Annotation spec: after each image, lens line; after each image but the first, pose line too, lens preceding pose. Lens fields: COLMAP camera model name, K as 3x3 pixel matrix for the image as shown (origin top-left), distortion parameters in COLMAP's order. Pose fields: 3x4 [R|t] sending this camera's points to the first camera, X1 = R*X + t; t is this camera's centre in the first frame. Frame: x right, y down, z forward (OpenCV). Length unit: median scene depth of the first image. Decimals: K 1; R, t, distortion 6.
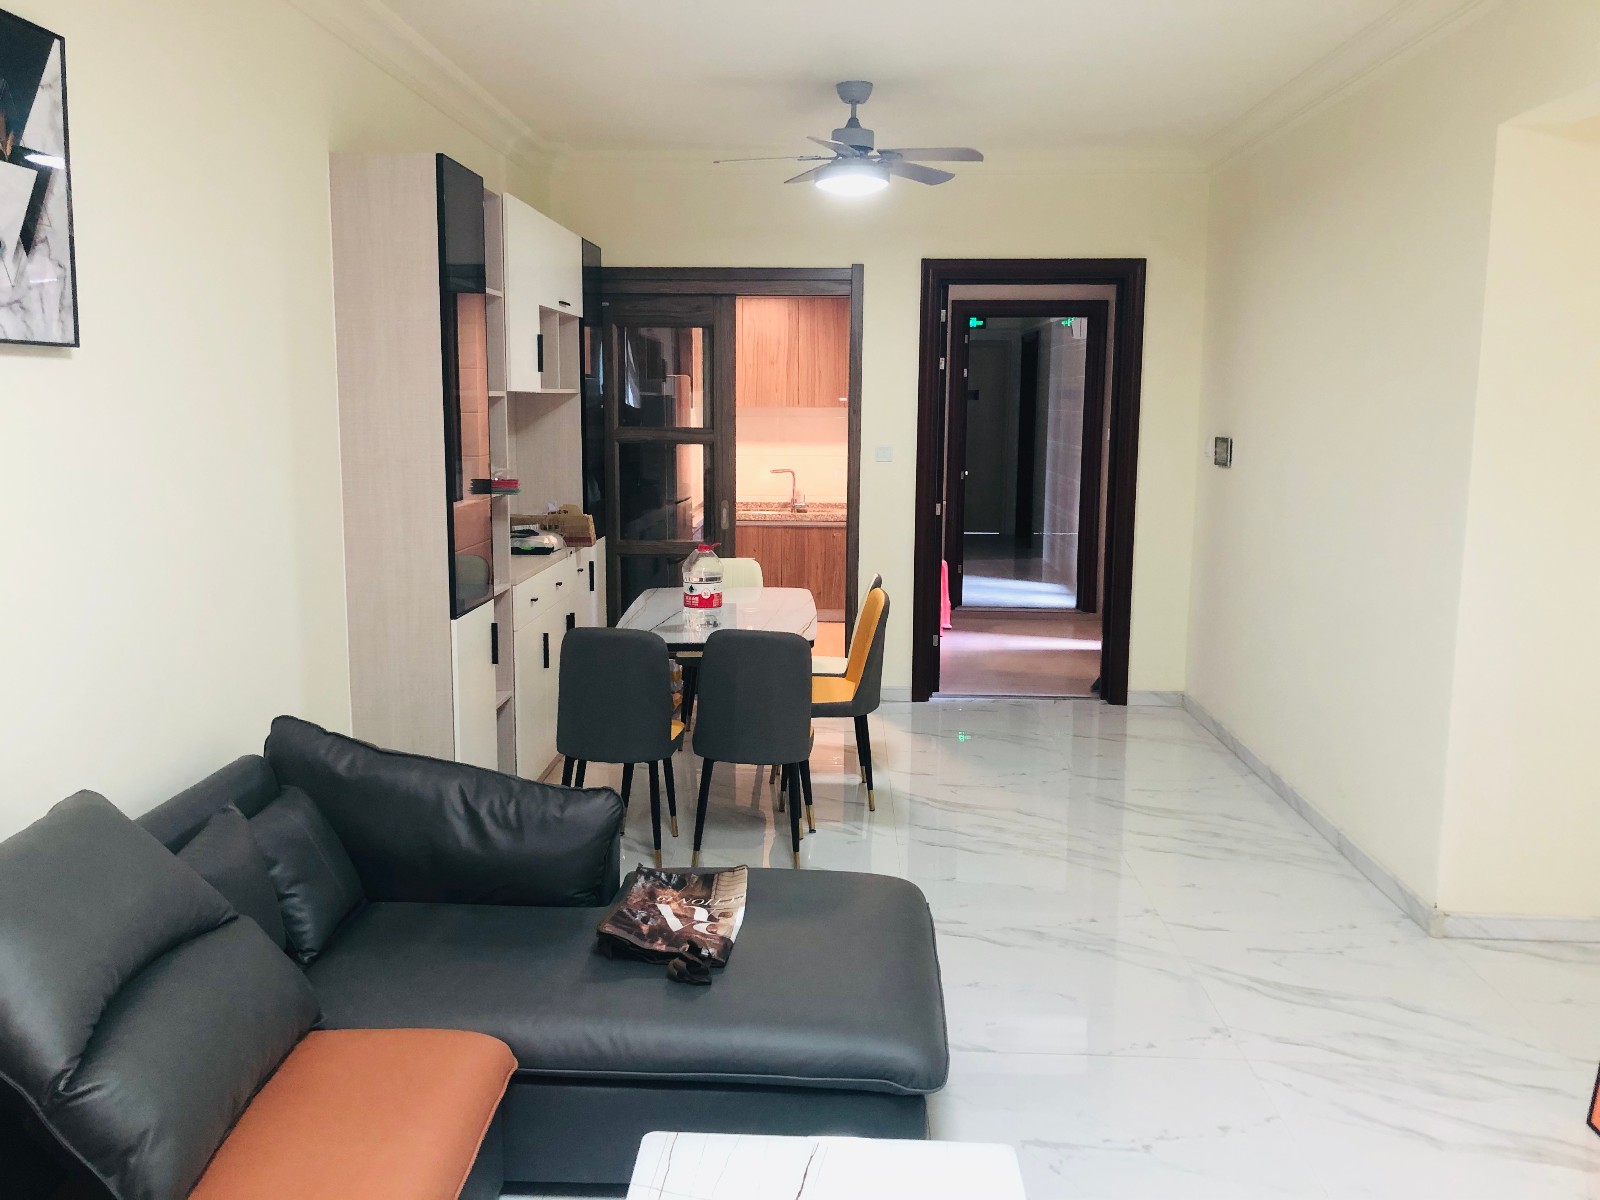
lens RADIAL K [[1324.8, 0, 800.0], [0, 1324.8, 600.0], [0, 0, 1]] dist [0.055096, -0.070226]
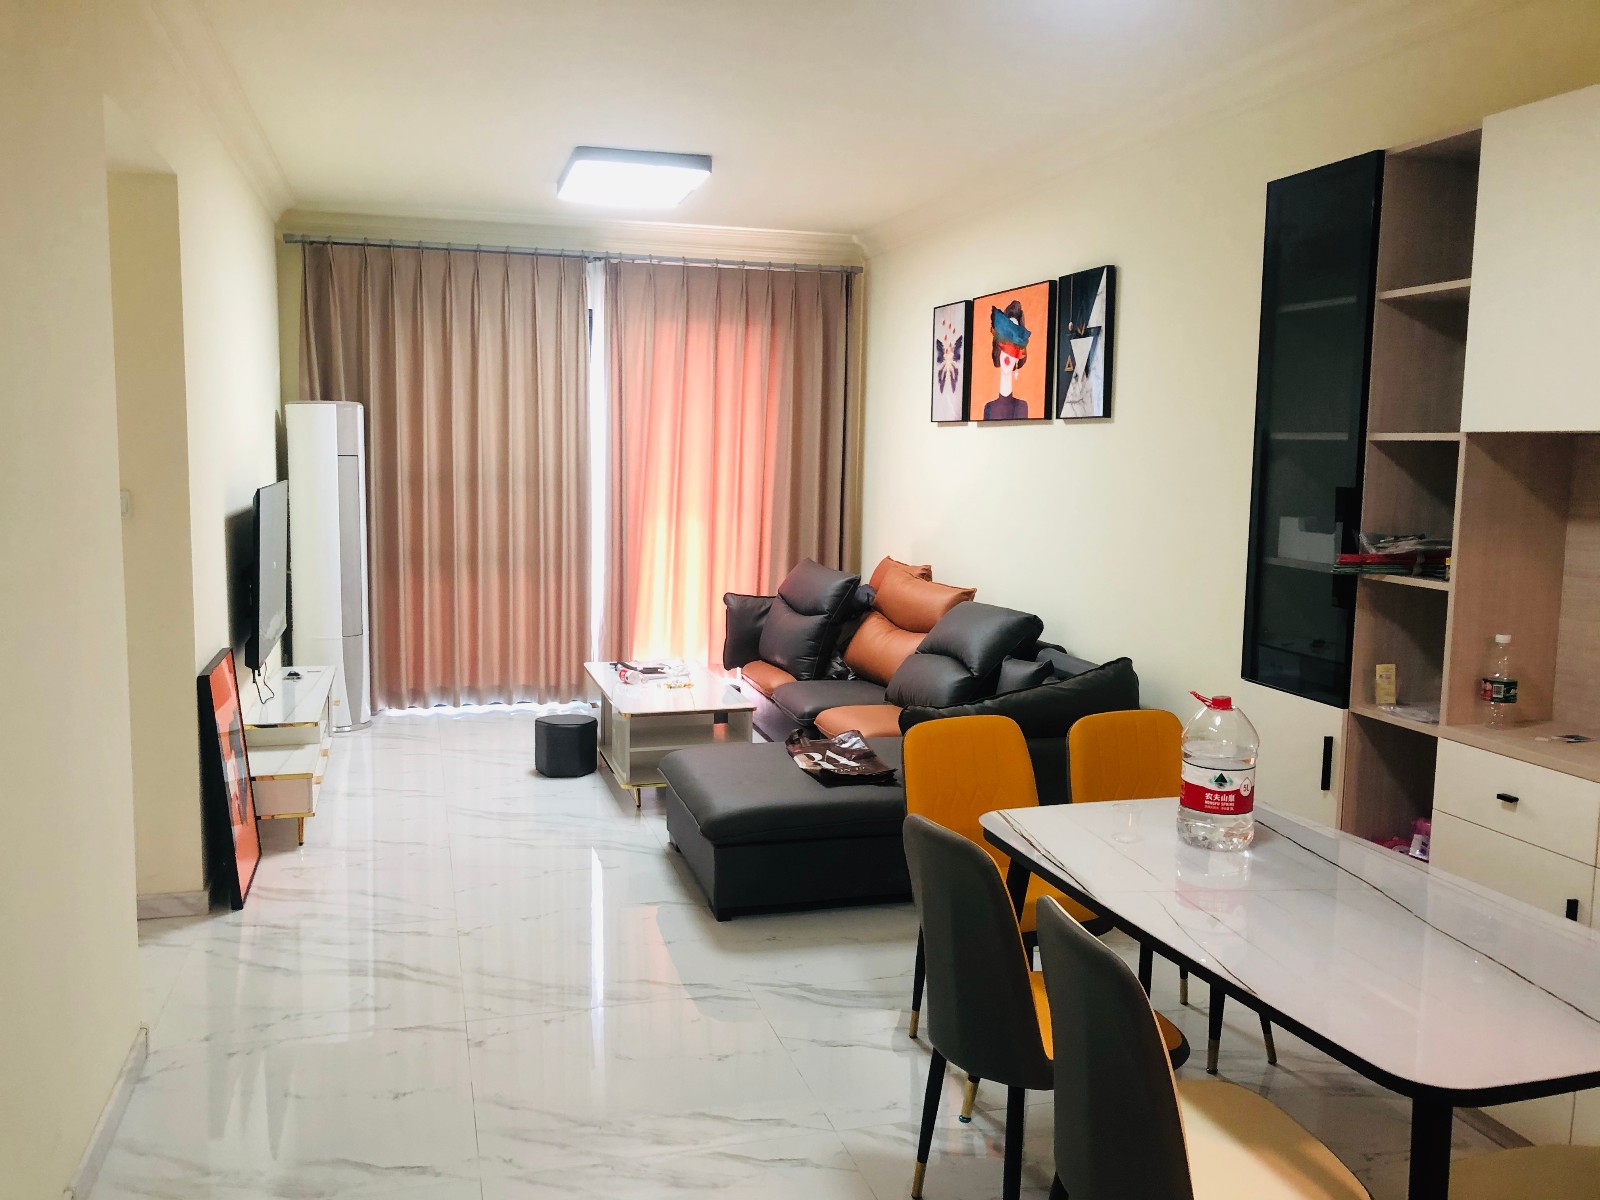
lens RADIAL K [[1324.8, 0, 800.0], [0, 1324.8, 600.0], [0, 0, 1]] dist [0.055096, -0.070226]
pose [[-0.946295, 0.016362, -0.322891, 0.272084], [-0.068743, 0.965699, 0.250400, -0.201702], [0.315912, 0.259149, -0.912711, 1.408233]]
